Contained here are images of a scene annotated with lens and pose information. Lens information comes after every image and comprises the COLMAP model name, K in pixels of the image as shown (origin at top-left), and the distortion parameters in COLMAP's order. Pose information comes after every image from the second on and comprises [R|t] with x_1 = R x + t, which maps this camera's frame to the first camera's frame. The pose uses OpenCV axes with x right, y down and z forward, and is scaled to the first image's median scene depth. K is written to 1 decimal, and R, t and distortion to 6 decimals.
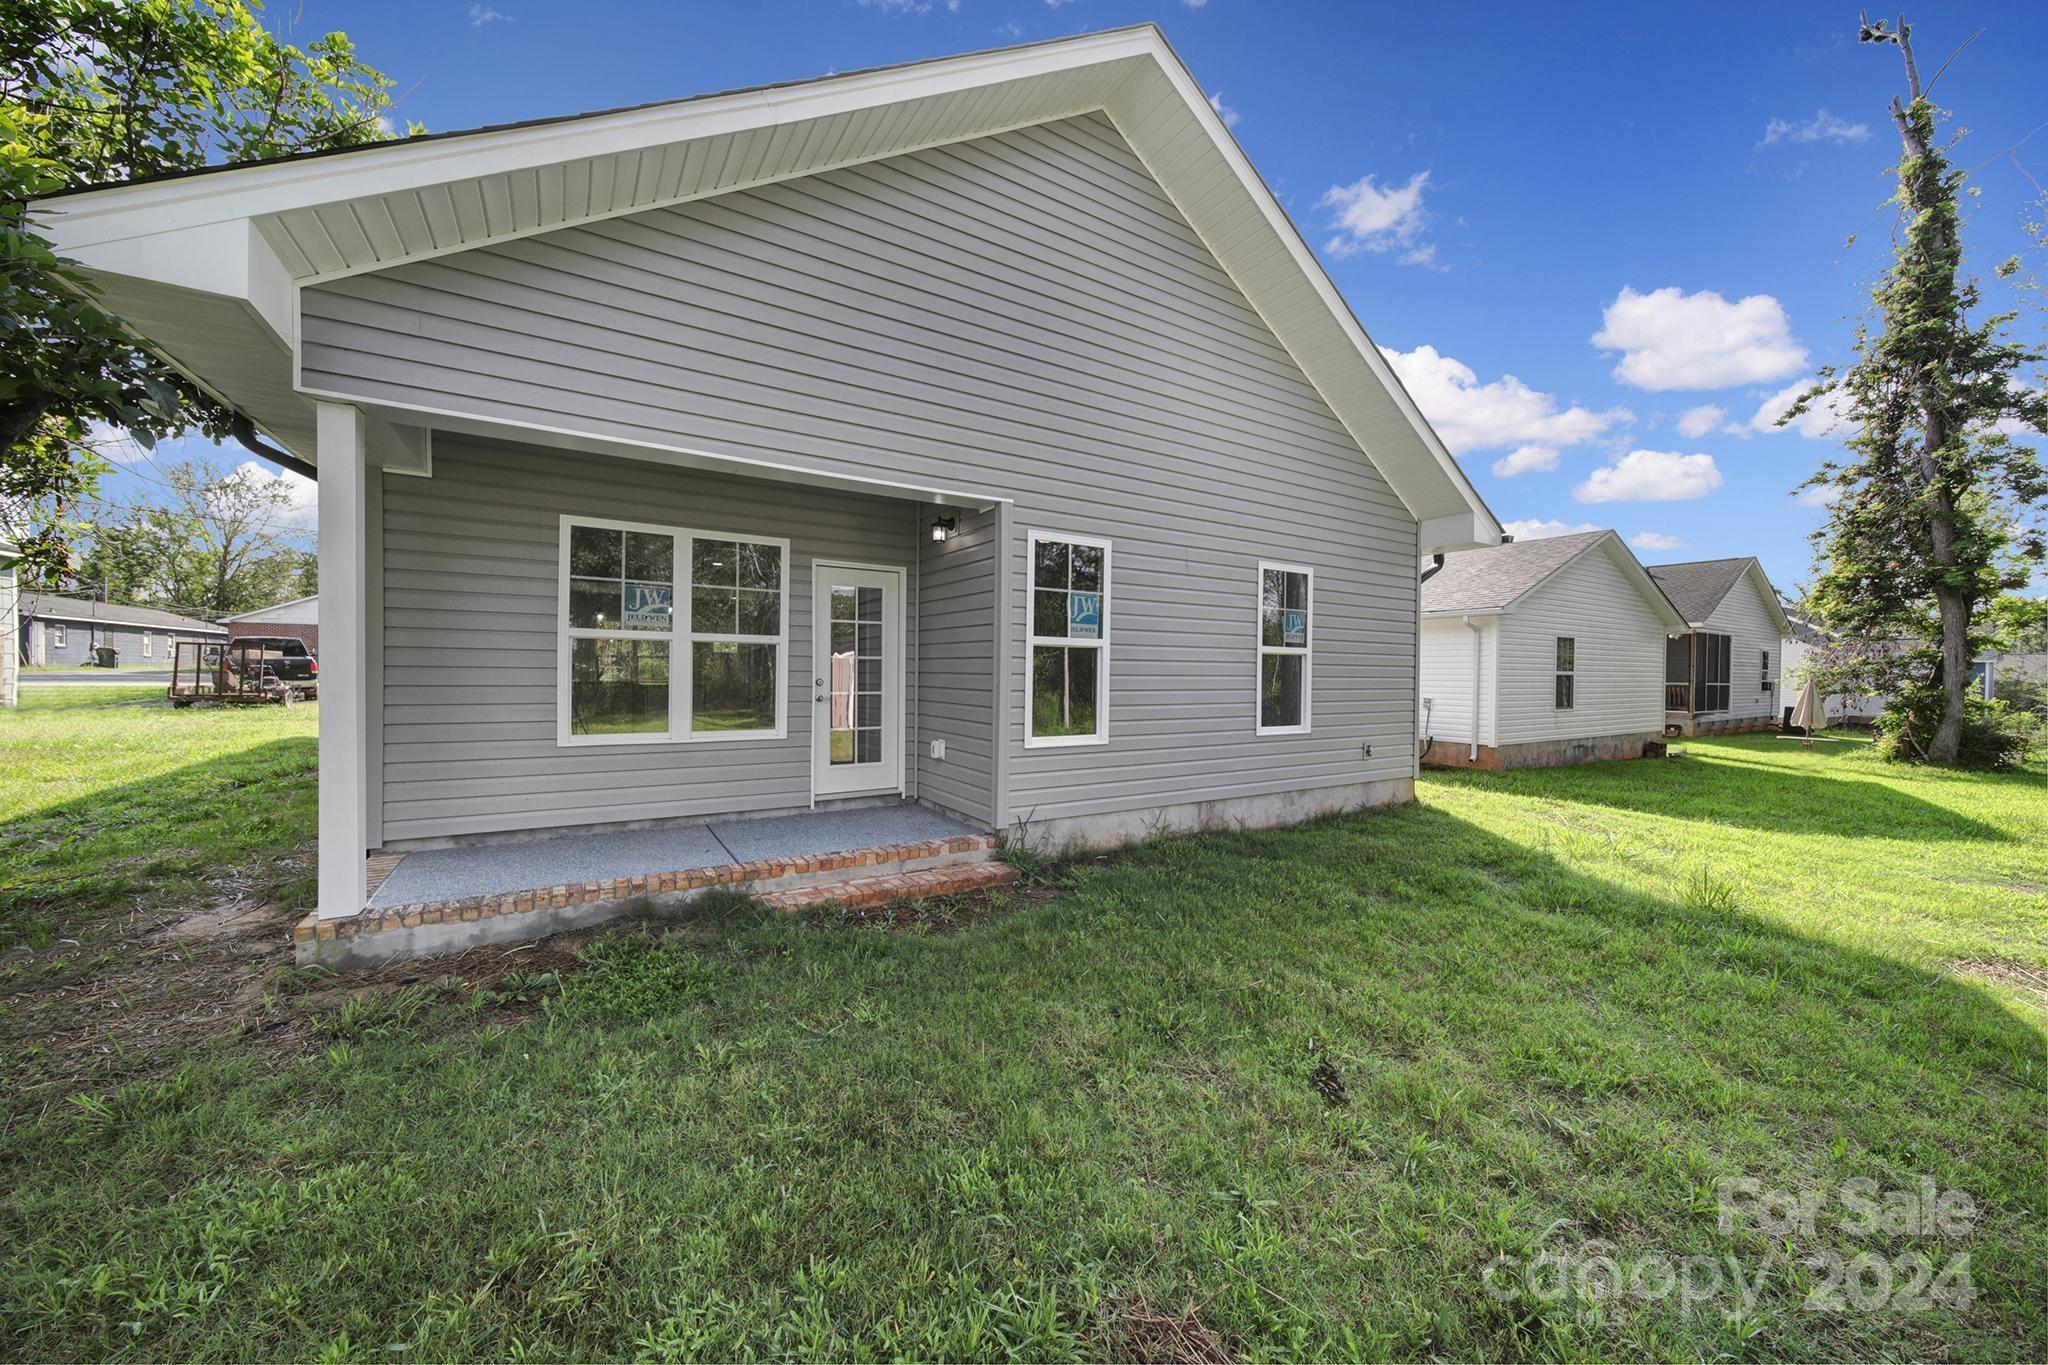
lens RADIAL K [[722.7, 0, 1017.0], [0, 722.7, 687.0], [0, 0, 1]] dist [-0.000519, -0.001058]
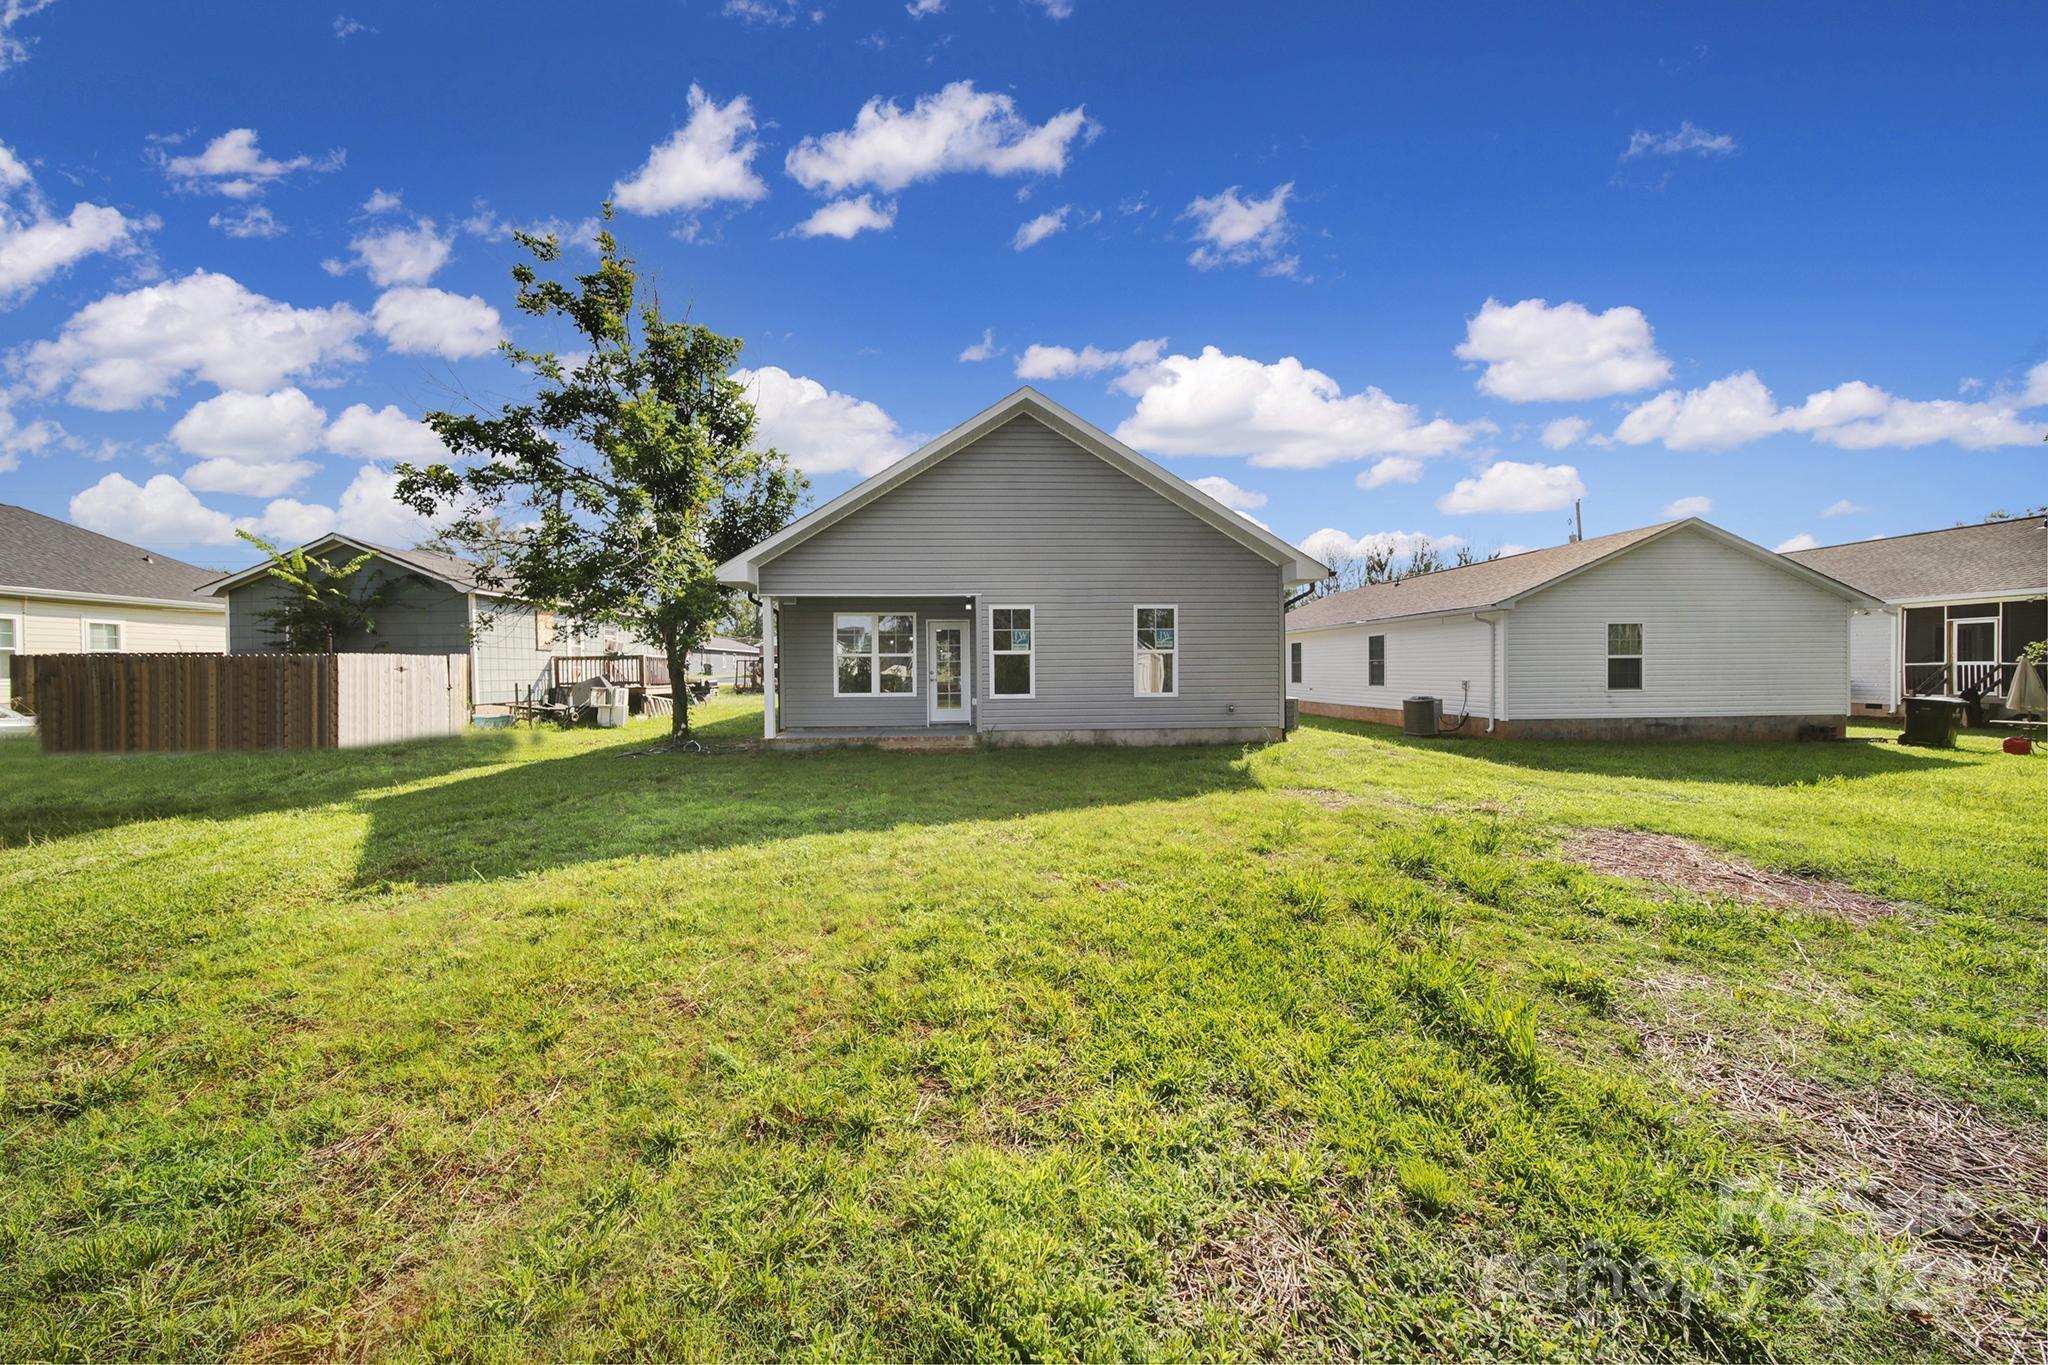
lens RADIAL K [[722.7, 0, 1017.0], [0, 722.7, 687.0], [0, 0, 1]] dist [-0.000519, -0.001058]
pose [[0.881212, -0.008887, -0.472638, 1.077335], [0.010571, 0.999944, 0.000908, 0.040646], [0.472604, -0.005796, 0.881256, -0.925377]]
